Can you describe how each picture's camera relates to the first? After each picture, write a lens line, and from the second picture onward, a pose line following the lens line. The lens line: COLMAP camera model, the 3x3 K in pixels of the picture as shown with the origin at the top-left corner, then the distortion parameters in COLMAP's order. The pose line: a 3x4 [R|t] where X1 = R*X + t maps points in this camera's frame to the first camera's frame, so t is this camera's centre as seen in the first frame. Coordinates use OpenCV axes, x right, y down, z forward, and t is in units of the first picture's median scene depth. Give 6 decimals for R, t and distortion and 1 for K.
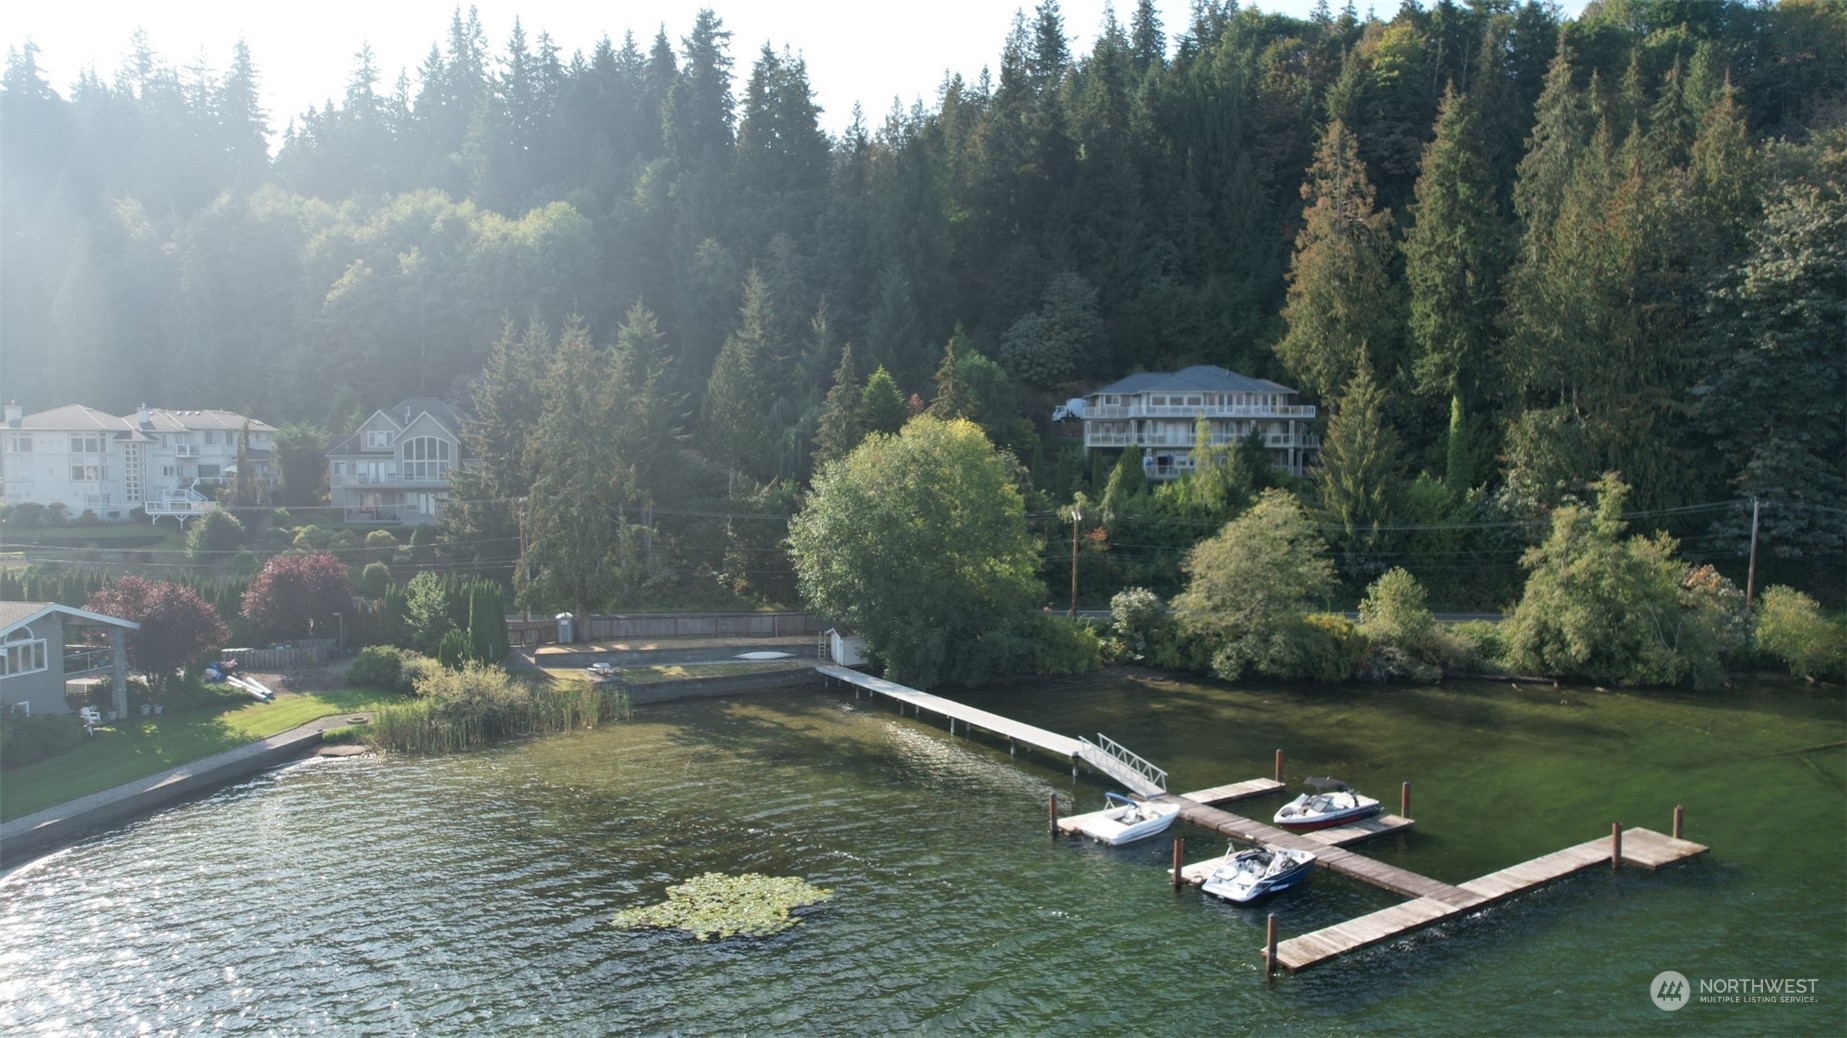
lens RADIAL K [[1239.2, 0, 912.8], [0, 1239.2, 520.9], [0, 0, 1]] dist [-0.021216, 0.029179]
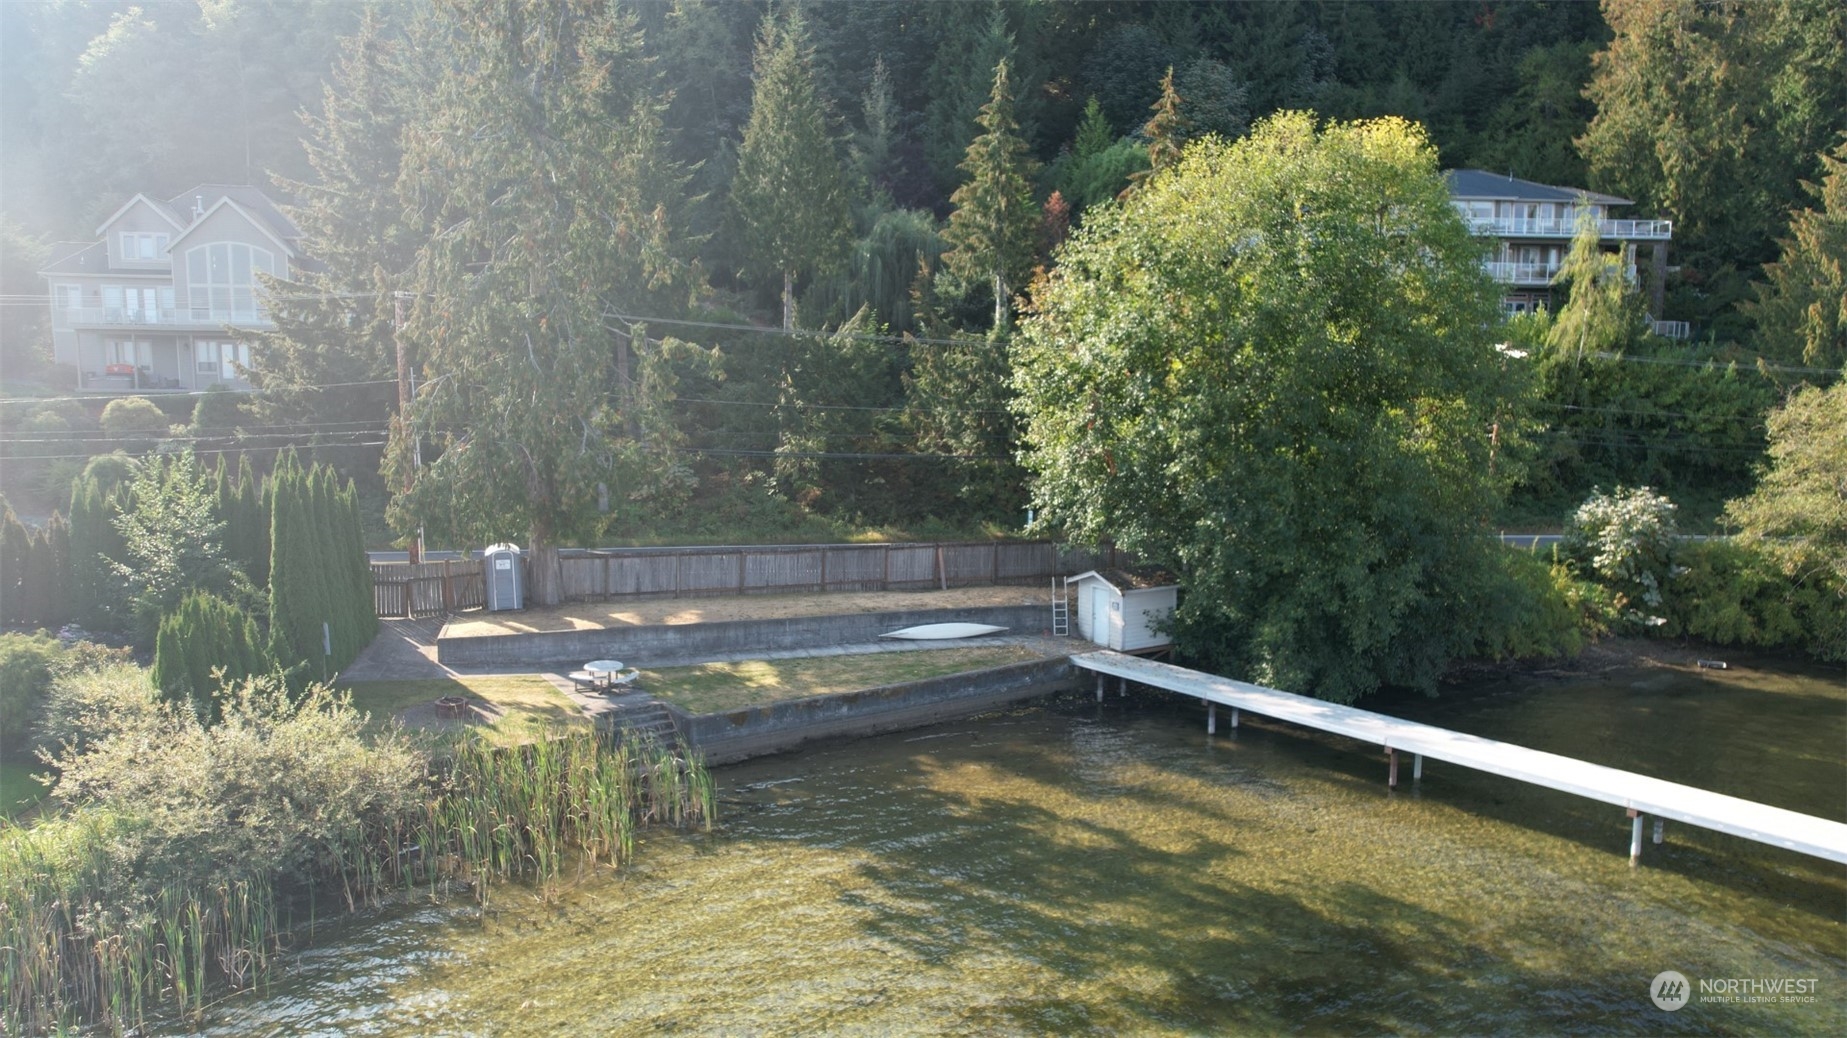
lens RADIAL K [[1239.2, 0, 938.3], [0, 1239.2, 513.0], [0, 0, 1]] dist [-0.021216, 0.029179]
pose [[0.995314, -0.005287, 0.096554, -0.166896], [0.000988, 0.999008, 0.044518, 0.043298], [-0.096694, -0.044214, 0.994332, 0.537277]]
